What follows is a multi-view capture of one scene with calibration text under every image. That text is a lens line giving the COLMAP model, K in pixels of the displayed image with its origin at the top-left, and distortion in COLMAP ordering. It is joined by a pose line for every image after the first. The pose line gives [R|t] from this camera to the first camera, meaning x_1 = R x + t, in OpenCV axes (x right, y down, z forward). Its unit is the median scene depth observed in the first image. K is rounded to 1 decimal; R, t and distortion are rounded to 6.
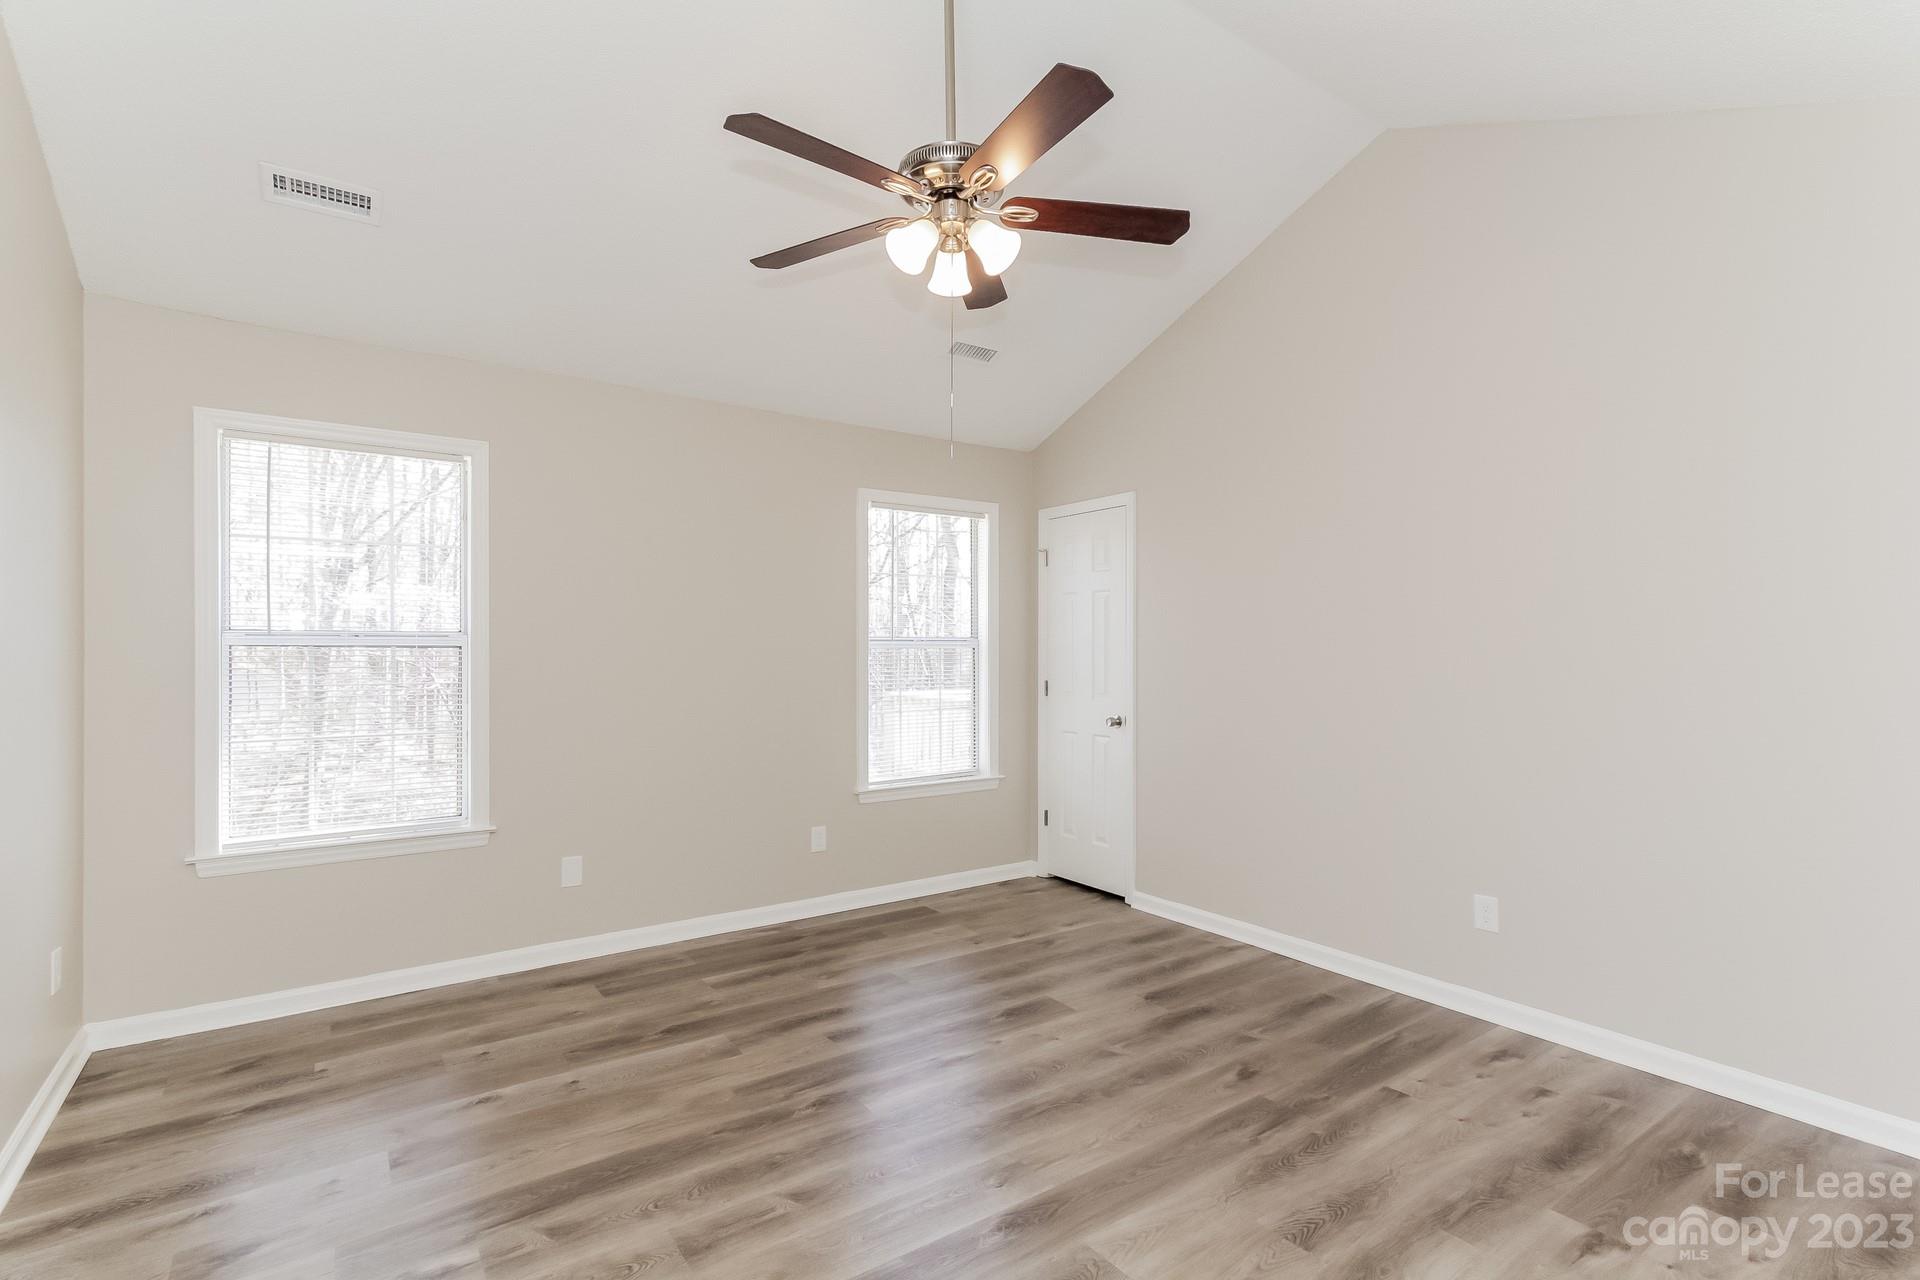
lens RADIAL K [[891.3, 0, 955.4], [0, 891.3, 647.5], [0, 0, 1]] dist [0.008739, 0.000753]
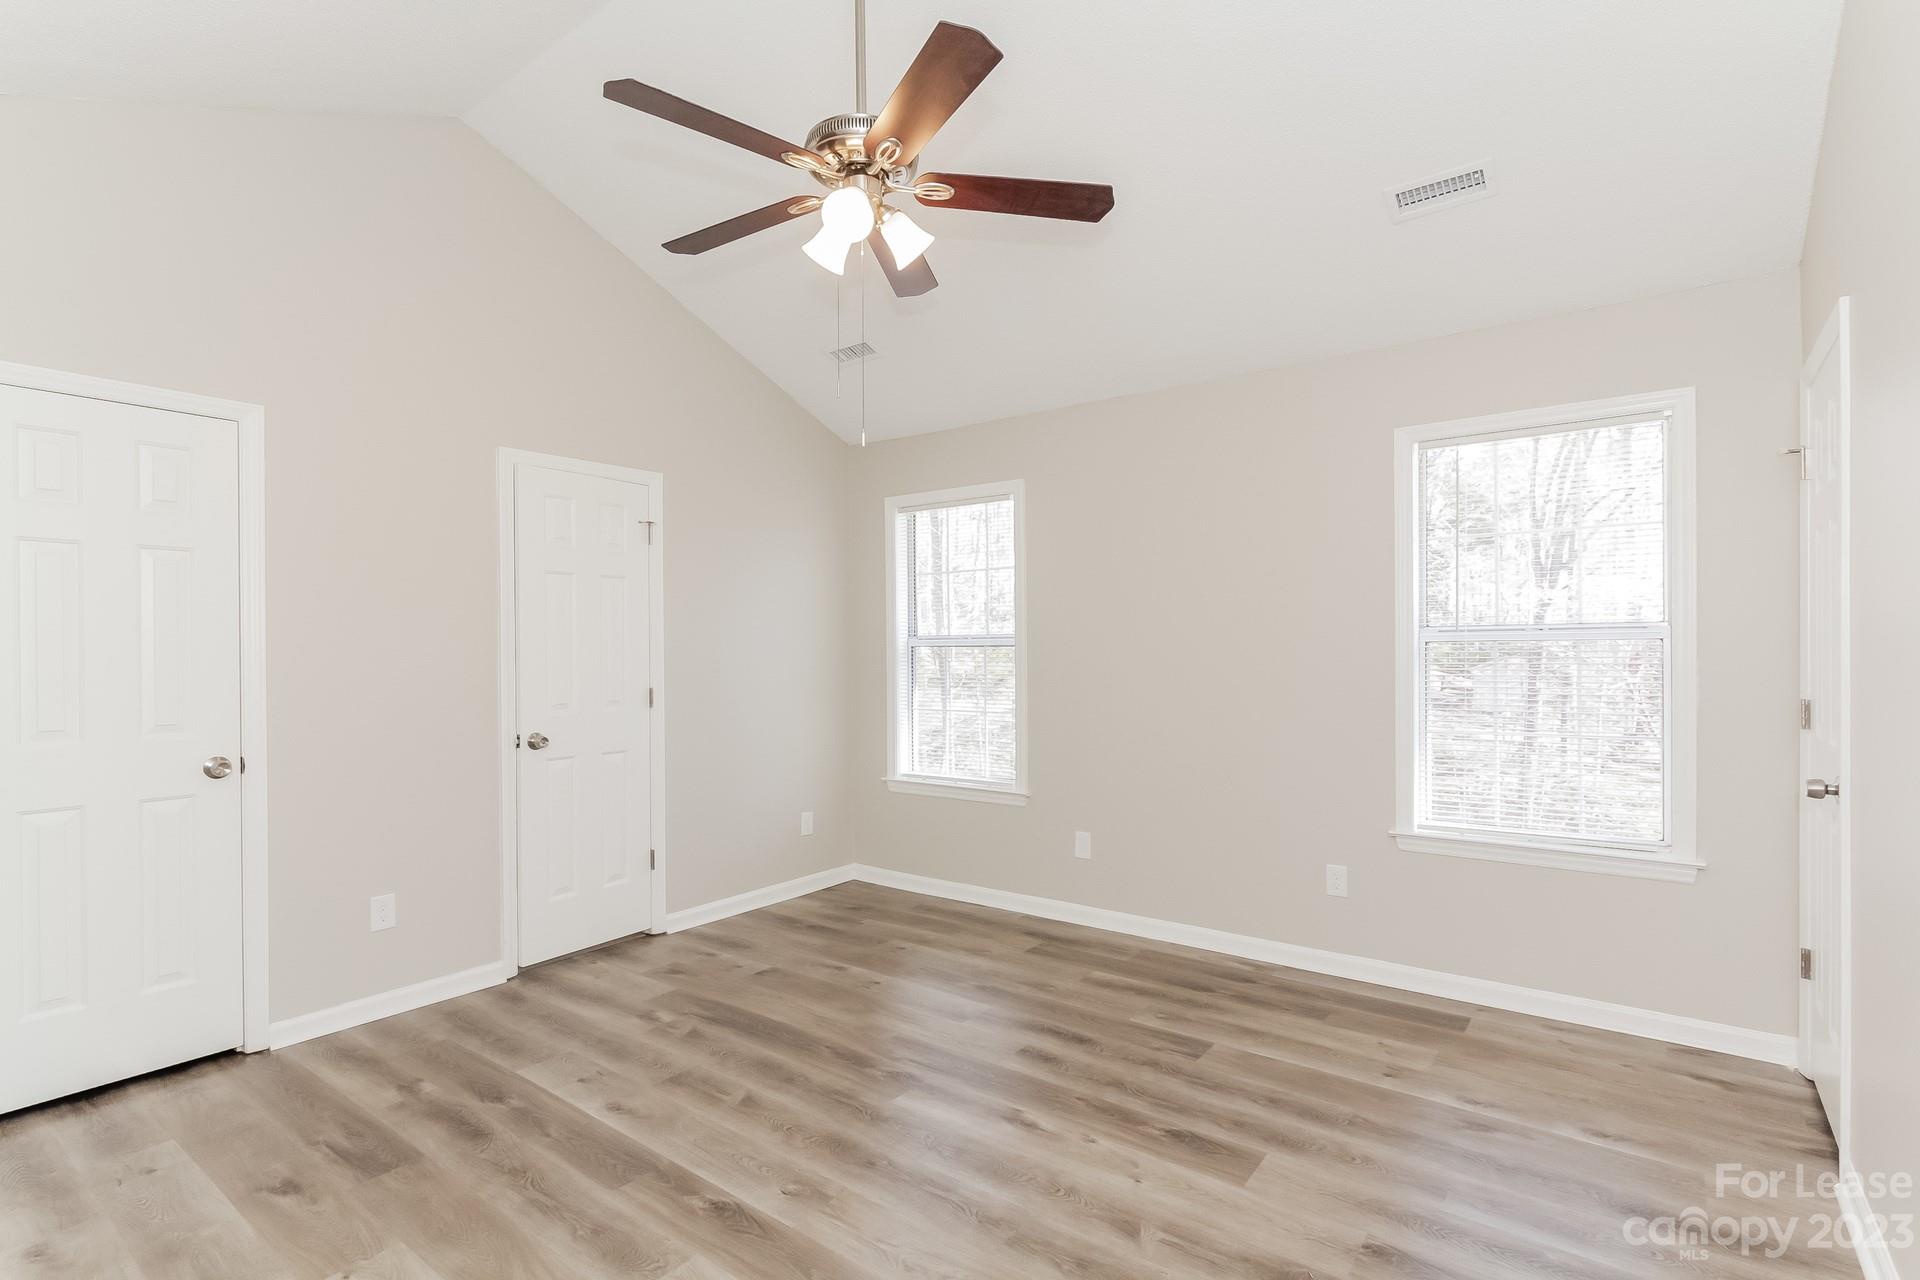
lens RADIAL K [[971.0, 0, 958.8], [0, 971.0, 671.4], [0, 0, 1]] dist [0.004509, 0.000492]
pose [[0.275985, 0.012958, -0.961075, 0.659977], [0.011494, 0.999793, 0.016781, 0.029057], [0.961093, -0.015678, 0.275779, 0.562252]]
